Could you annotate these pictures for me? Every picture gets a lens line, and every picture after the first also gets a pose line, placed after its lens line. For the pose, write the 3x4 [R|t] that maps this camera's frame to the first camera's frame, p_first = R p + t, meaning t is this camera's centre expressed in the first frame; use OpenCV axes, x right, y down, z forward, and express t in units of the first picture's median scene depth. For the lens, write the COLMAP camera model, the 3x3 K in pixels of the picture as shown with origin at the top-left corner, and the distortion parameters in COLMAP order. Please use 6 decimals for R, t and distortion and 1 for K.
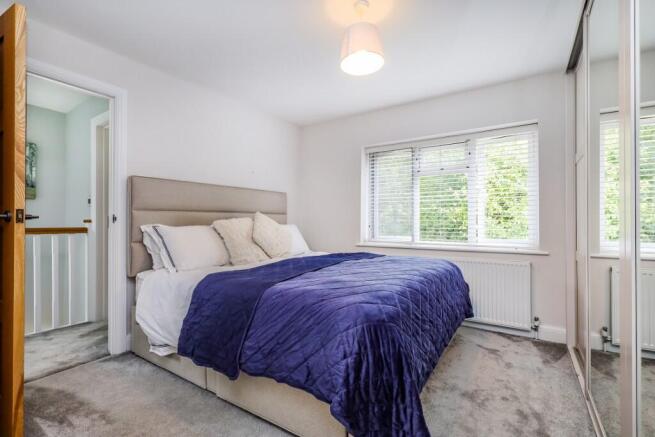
lens RADIAL K [[307.0, 0, 325.4], [0, 307.0, 219.3], [0, 0, 1]] dist [0.001380, 0.000126]
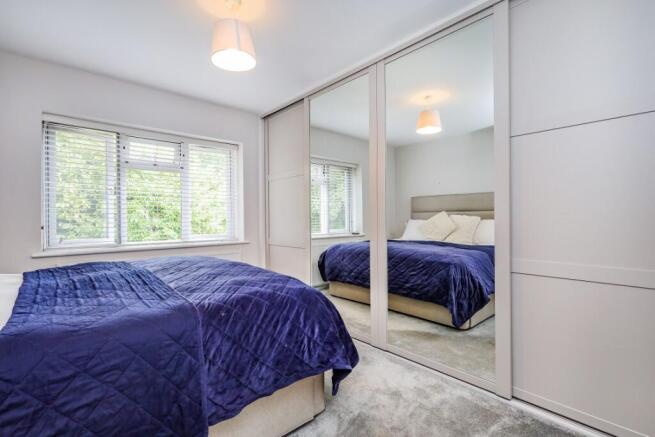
lens RADIAL K [[307.0, 0, 325.4], [0, 307.0, 219.3], [0, 0, 1]] dist [0.001380, 0.000126]
pose [[0.249439, -0.005338, 0.968376, -0.412152], [0.002798, 0.999985, 0.004791, 0.001963], [-0.968386, 0.001515, 0.249450, 0.253996]]
